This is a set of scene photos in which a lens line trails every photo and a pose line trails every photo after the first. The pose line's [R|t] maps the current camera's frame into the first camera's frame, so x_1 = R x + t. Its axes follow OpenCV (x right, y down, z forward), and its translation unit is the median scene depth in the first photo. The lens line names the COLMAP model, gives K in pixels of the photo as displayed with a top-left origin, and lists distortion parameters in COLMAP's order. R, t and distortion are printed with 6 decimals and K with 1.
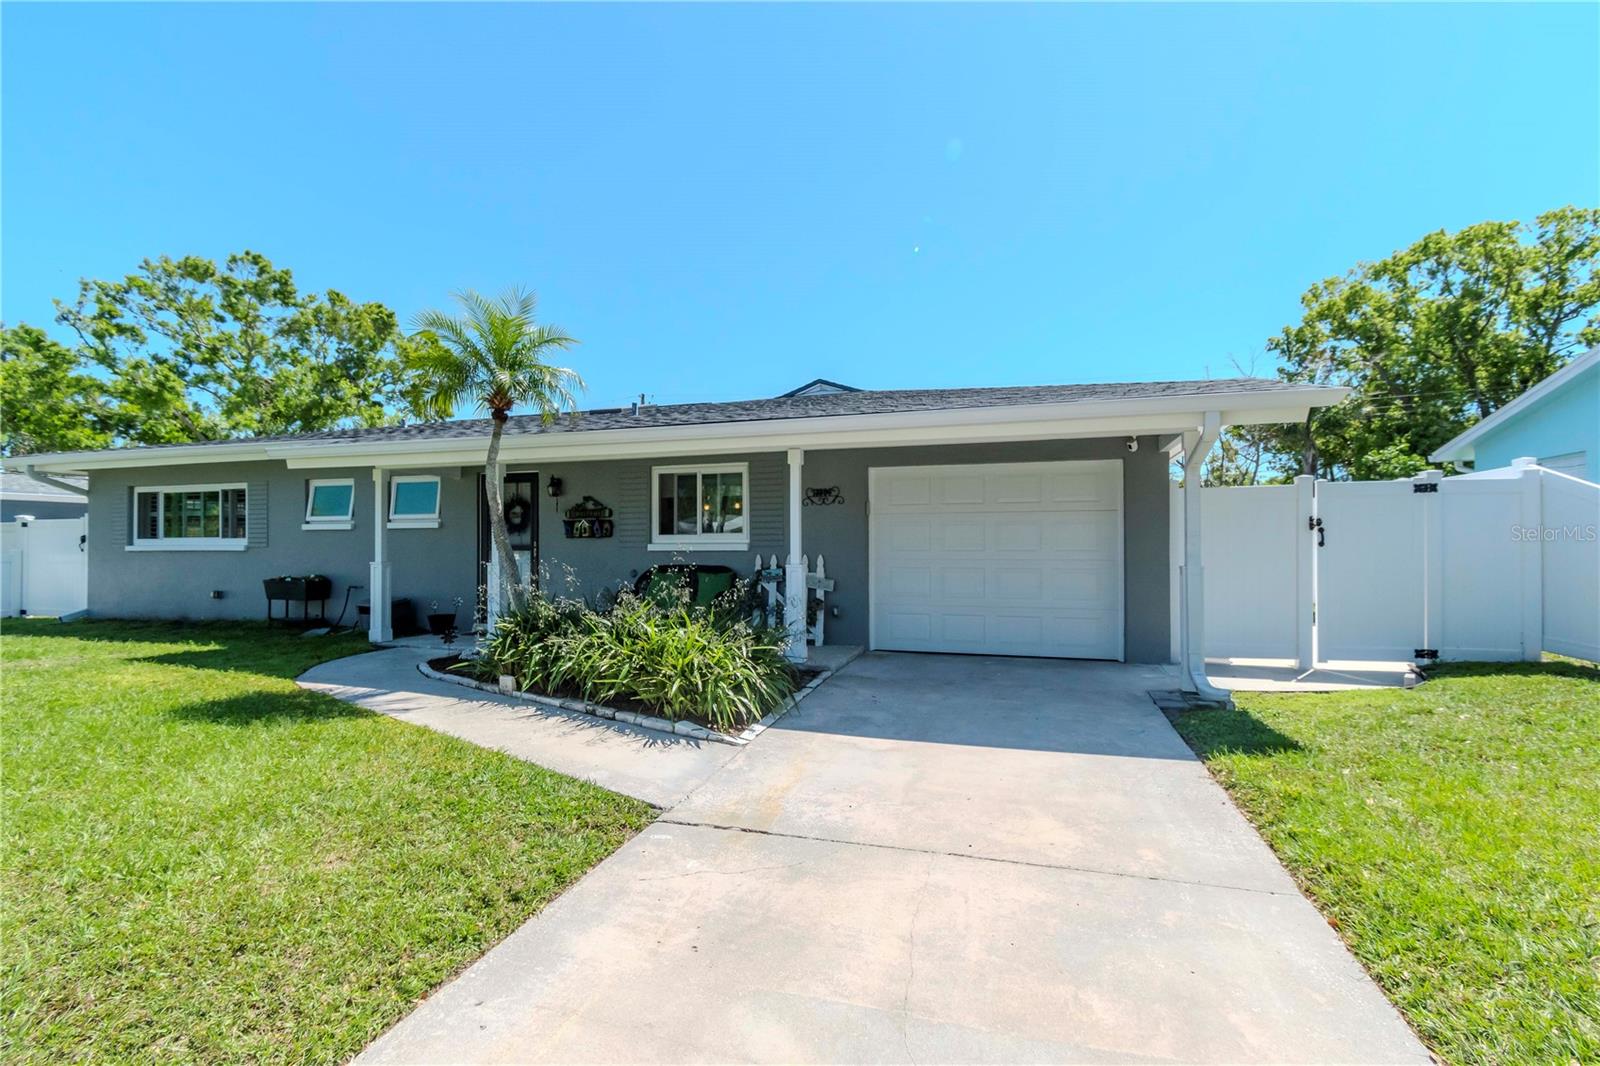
lens RADIAL K [[709.1, 0, 800.0], [0, 709.1, 533.0], [0, 0, 1]] dist [0.000515, -0.000219]
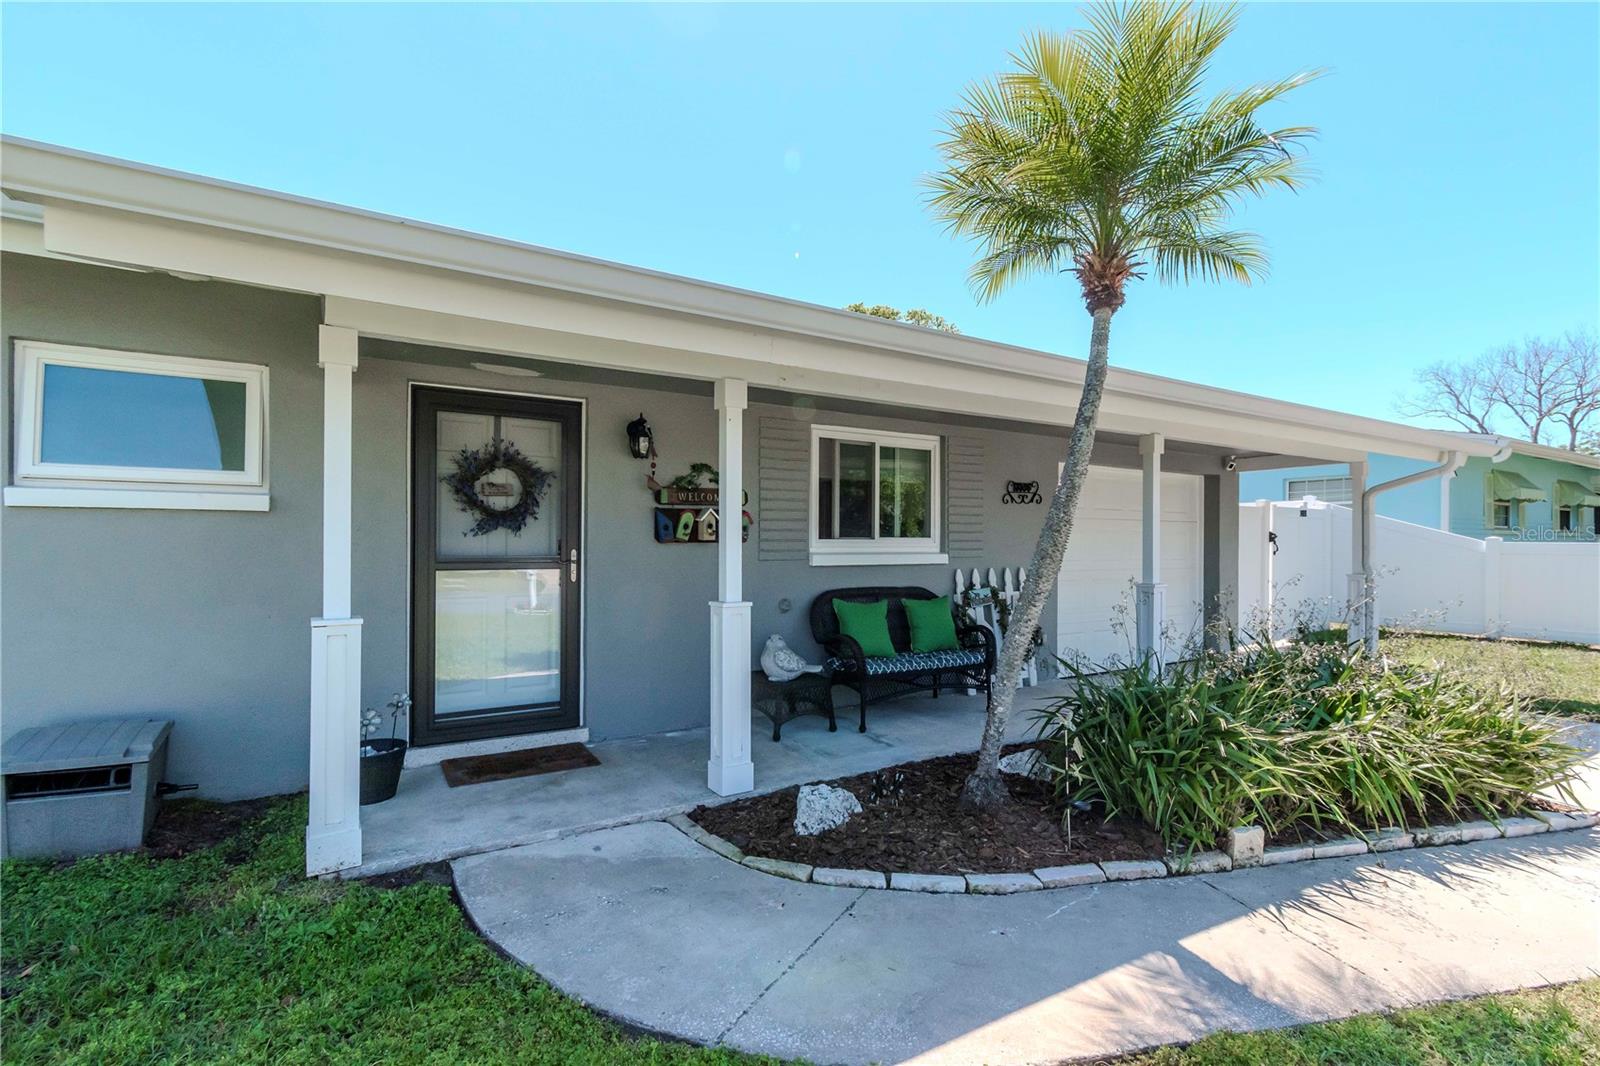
lens RADIAL K [[746.7, 0, 800.0], [0, 746.7, 533.0], [0, 0, 1]] dist [0.000947, 0.000161]
pose [[0.654227, 0.014797, 0.756154, -0.592548], [-0.020475, 0.999789, -0.001849, -0.000721], [-0.756021, -0.014272, 0.654391, 0.515426]]
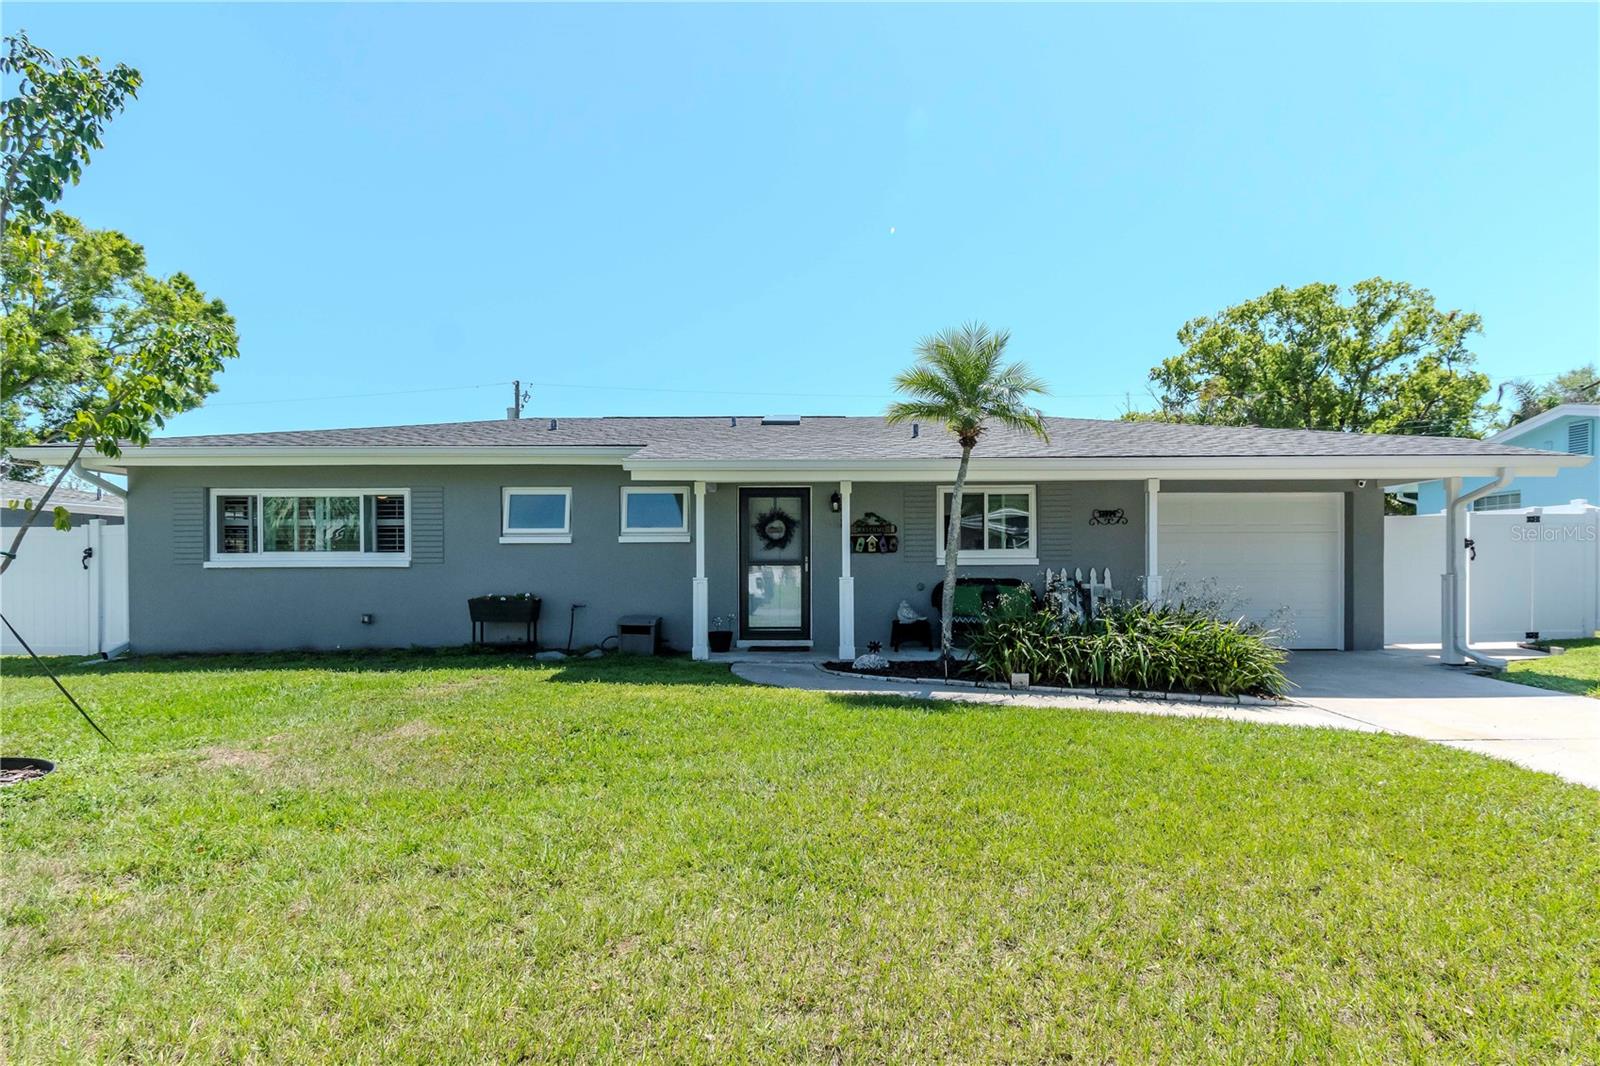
lens RADIAL K [[815.6, 0, 806.8], [0, 815.6, 555.5], [0, 0, 1]] dist [0.000405, 0.000241]
pose [[0.954861, 0.001070, 0.297051, -0.653271], [-0.004195, 0.999942, 0.009883, -0.000659], [-0.297023, -0.010683, 0.954811, -0.088481]]
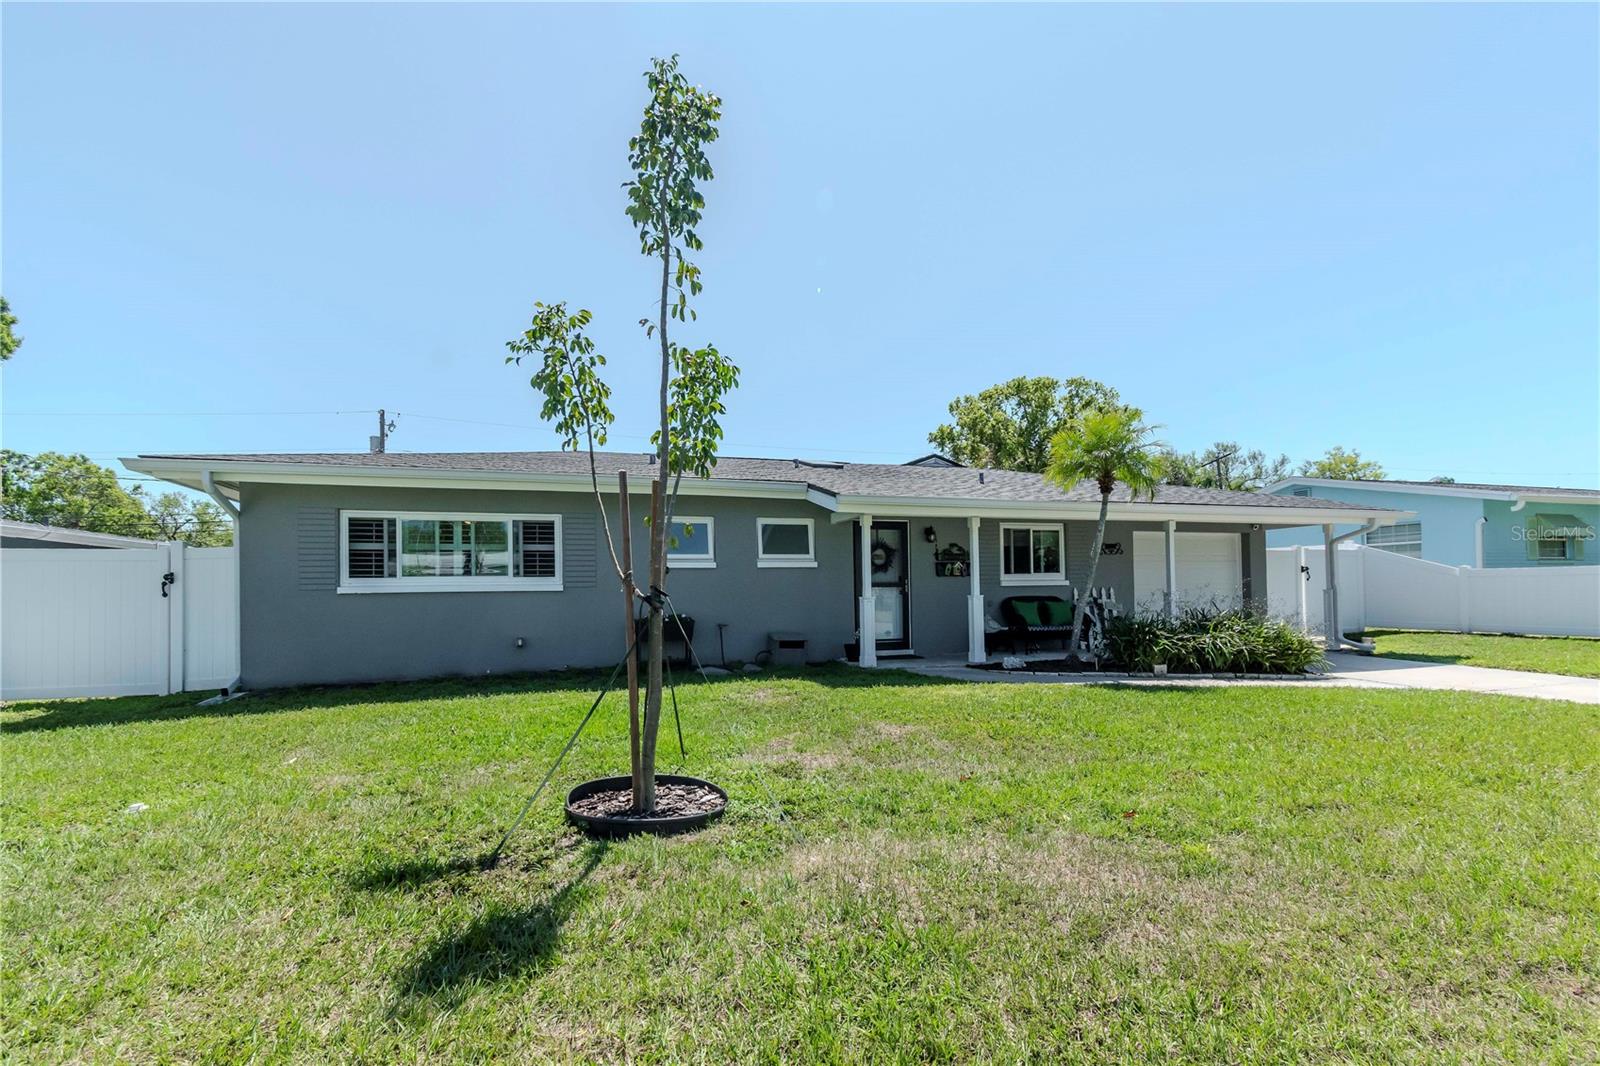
lens RADIAL K [[716.9, 0, 780.3], [0, 716.9, 575.9], [0, 0, 1]] dist [0.001367, 0.000552]
pose [[0.822143, 0.002613, 0.569275, -1.130744], [-0.001565, 0.999996, -0.002330, 0.008422], [-0.569278, 0.001025, 0.822144, 0.113749]]
